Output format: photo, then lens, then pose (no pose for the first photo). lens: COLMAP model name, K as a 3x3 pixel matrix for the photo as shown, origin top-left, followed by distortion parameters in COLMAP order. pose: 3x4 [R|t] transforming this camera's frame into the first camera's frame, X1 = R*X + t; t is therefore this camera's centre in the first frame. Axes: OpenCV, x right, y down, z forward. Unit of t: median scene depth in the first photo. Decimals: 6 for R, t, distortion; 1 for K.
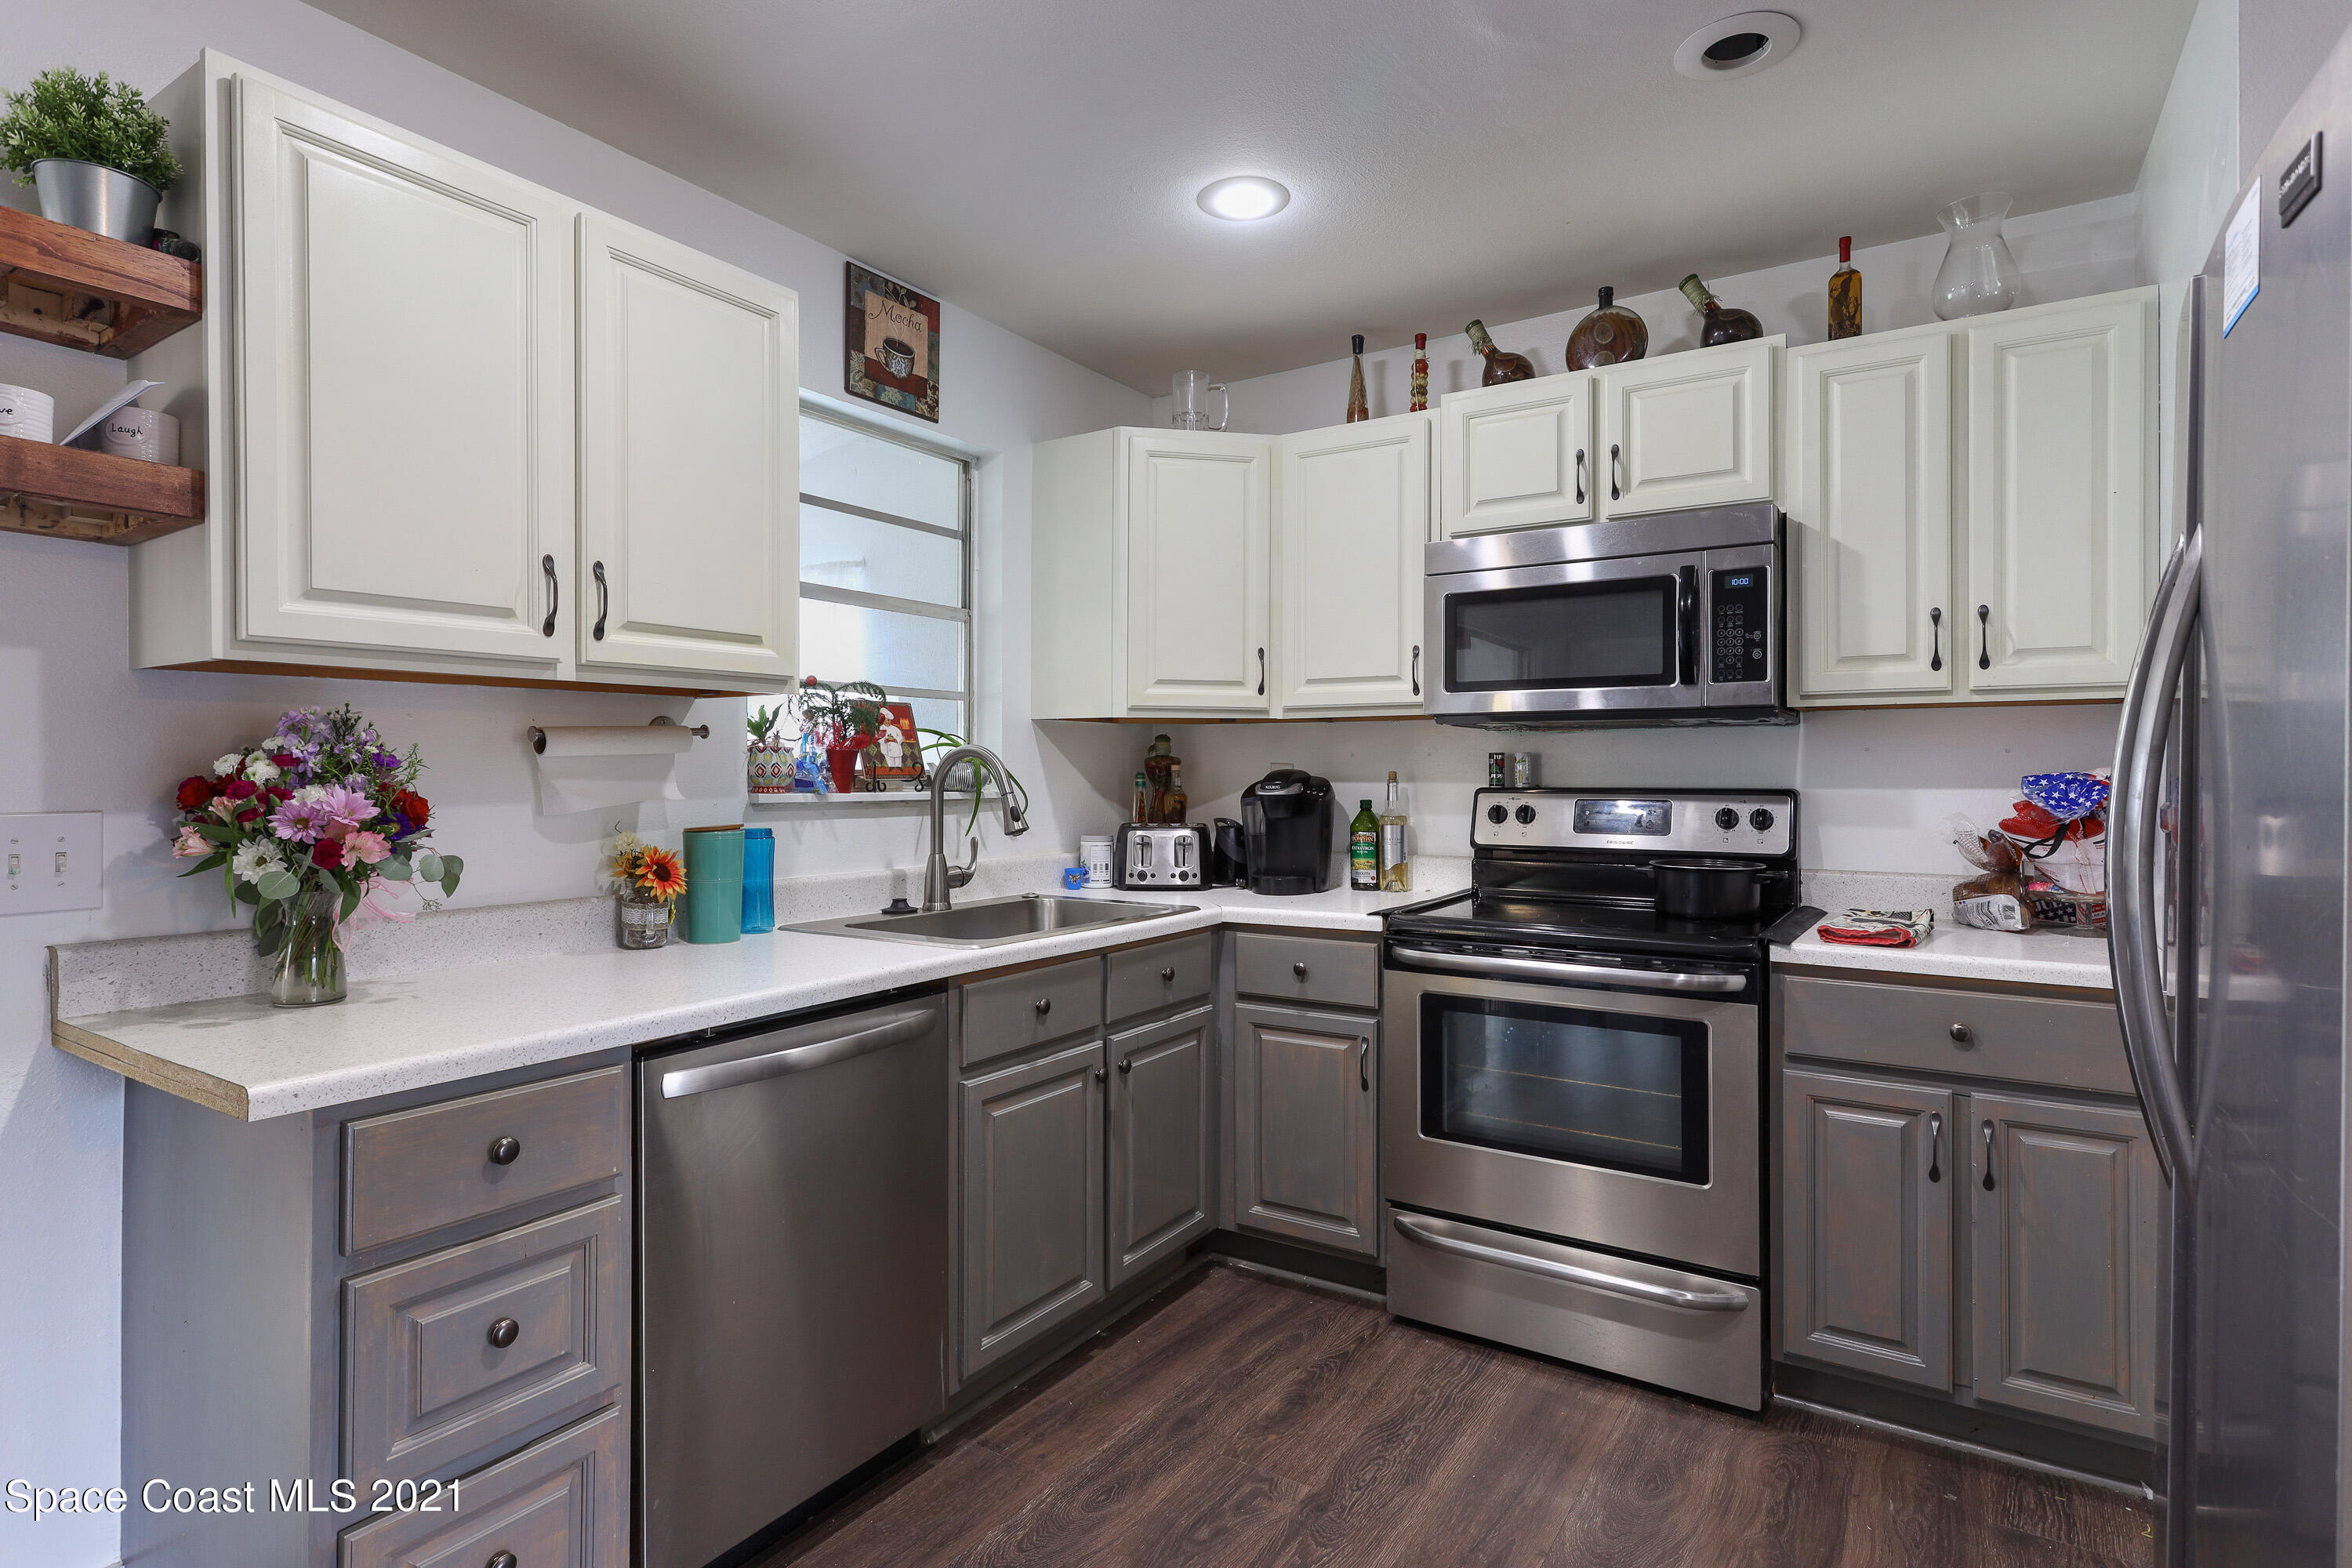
lens RADIAL K [[1192.4, 0, 1174.4], [0, 1192.4, 768.0], [0, 0, 1]] dist [0.003325, -0.000309]
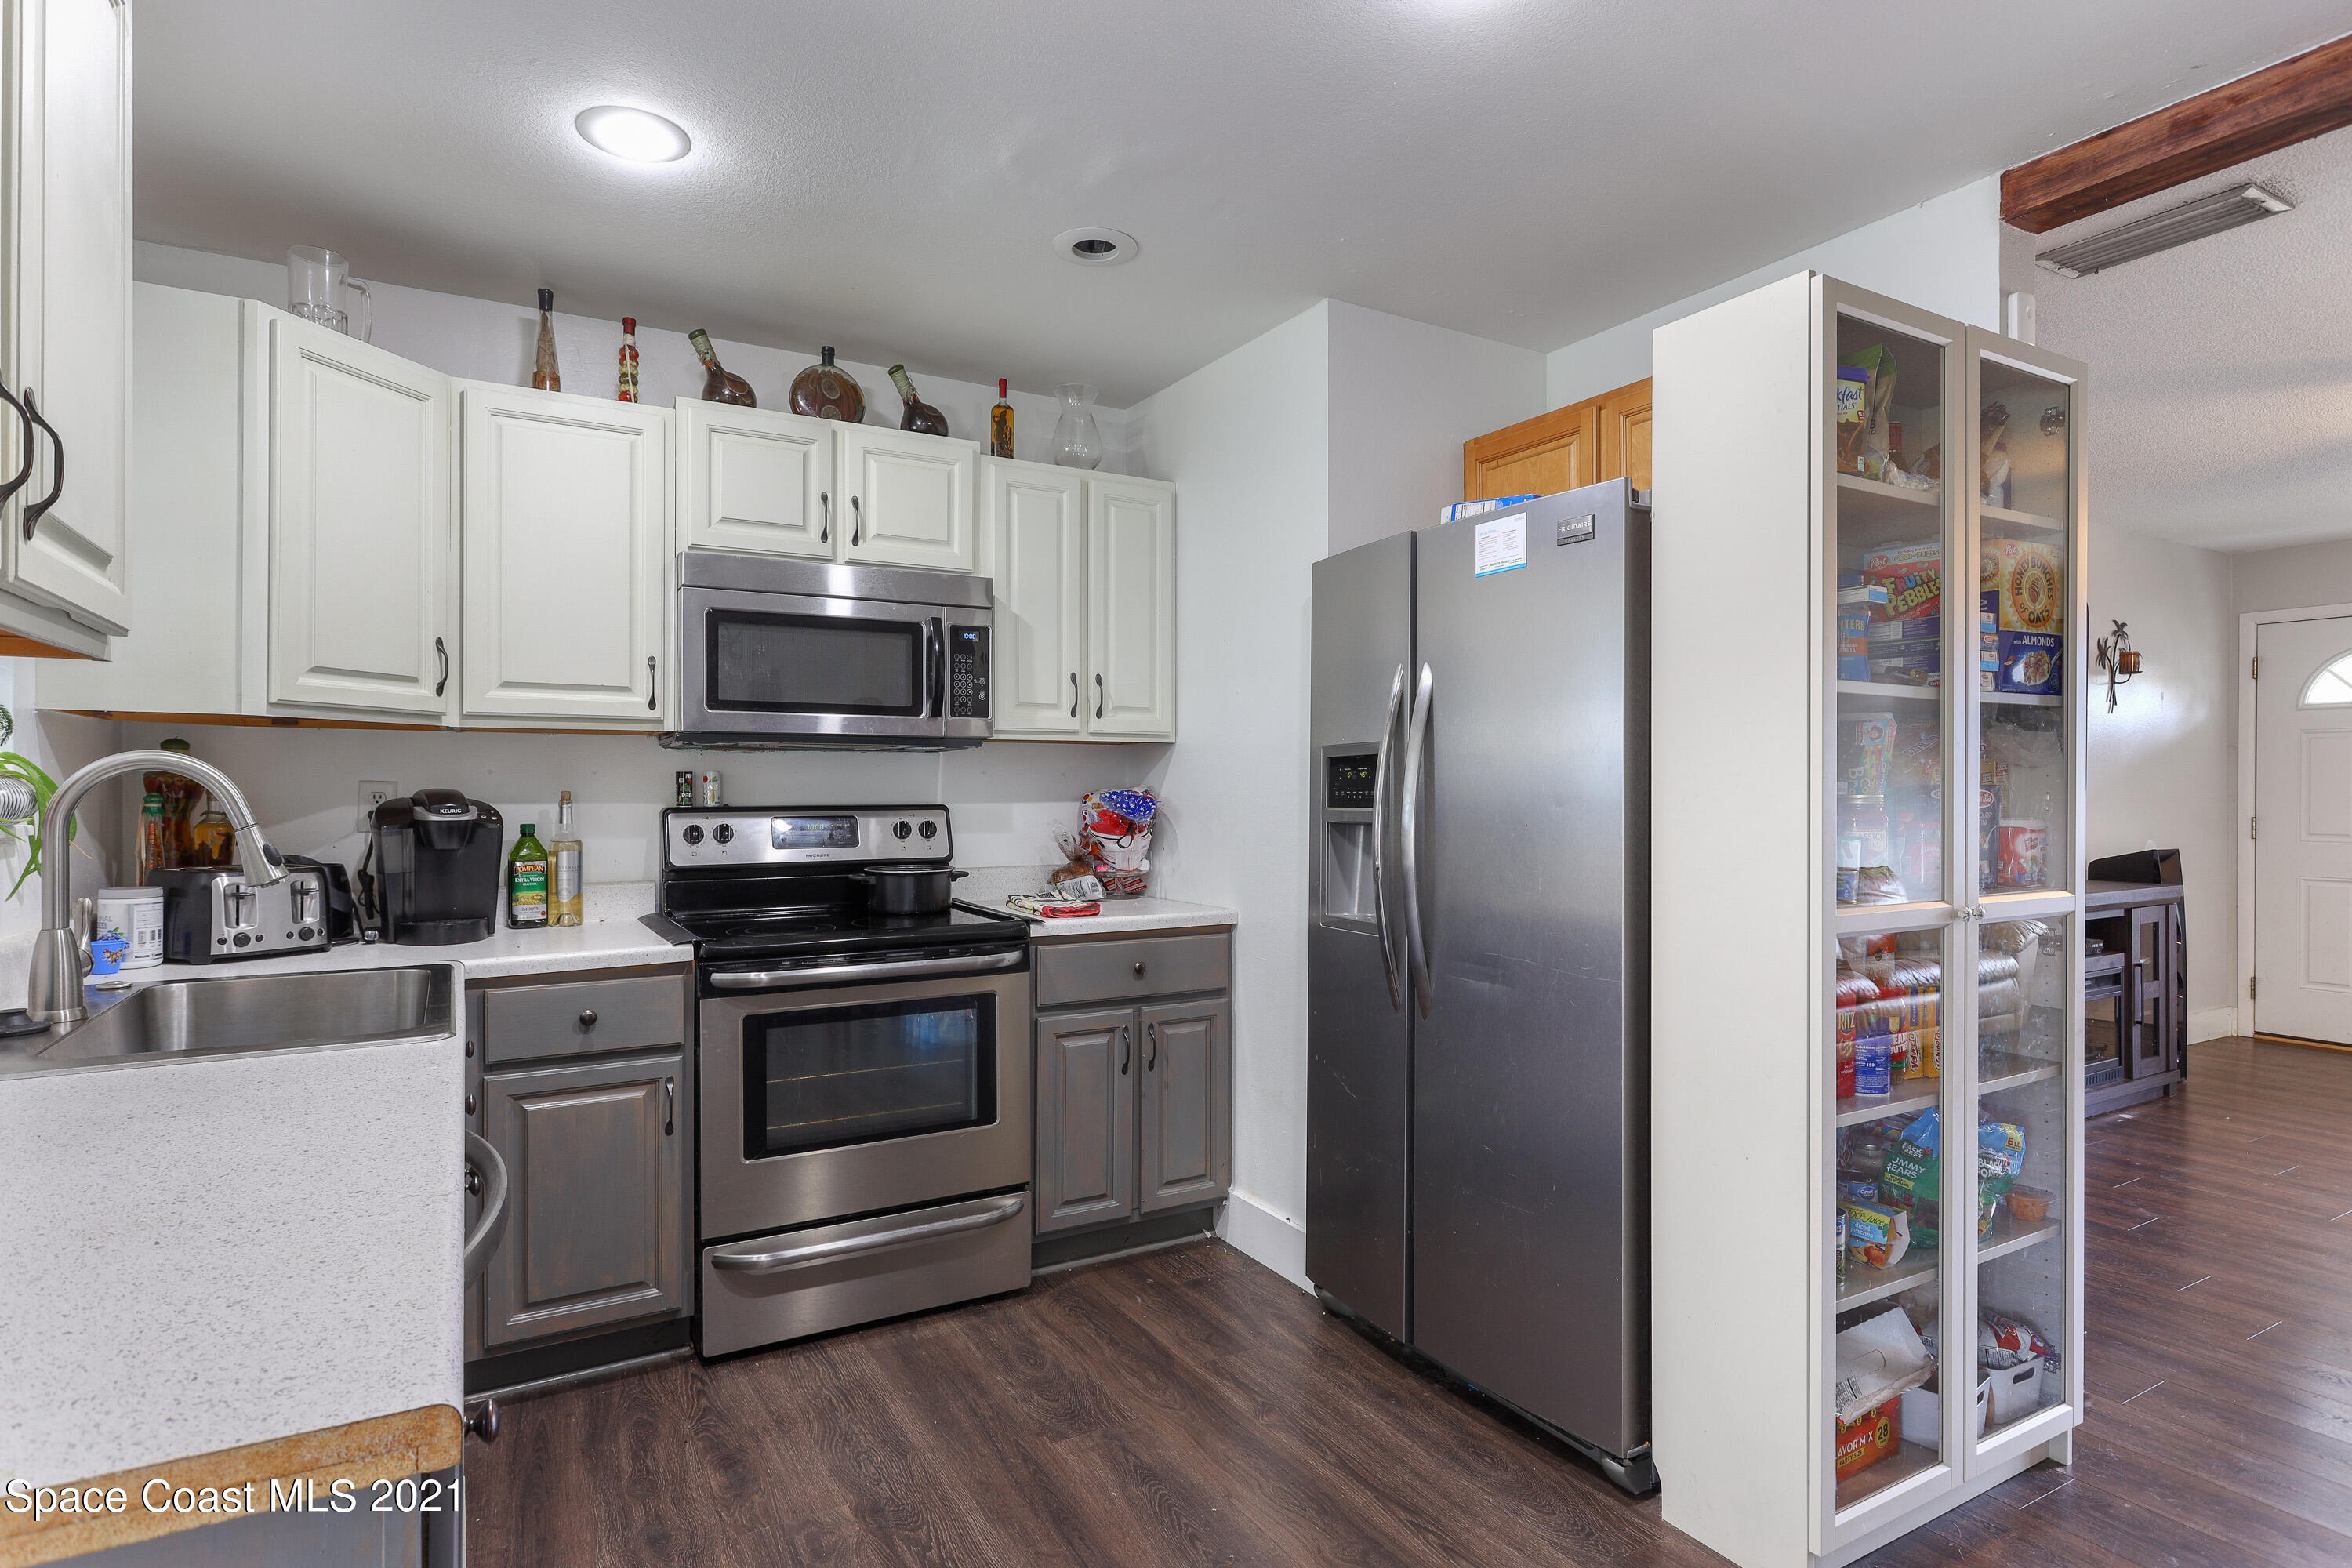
lens RADIAL K [[1220.6, 0, 1175.8], [0, 1220.6, 791.4], [0, 0, 1]] dist [0.004560, -0.000100]
pose [[0.452550, -0.003404, 0.891732, -0.522355], [-0.001476, 0.999988, 0.004566, -0.001878], [-0.891738, -0.003383, 0.452540, 0.223413]]
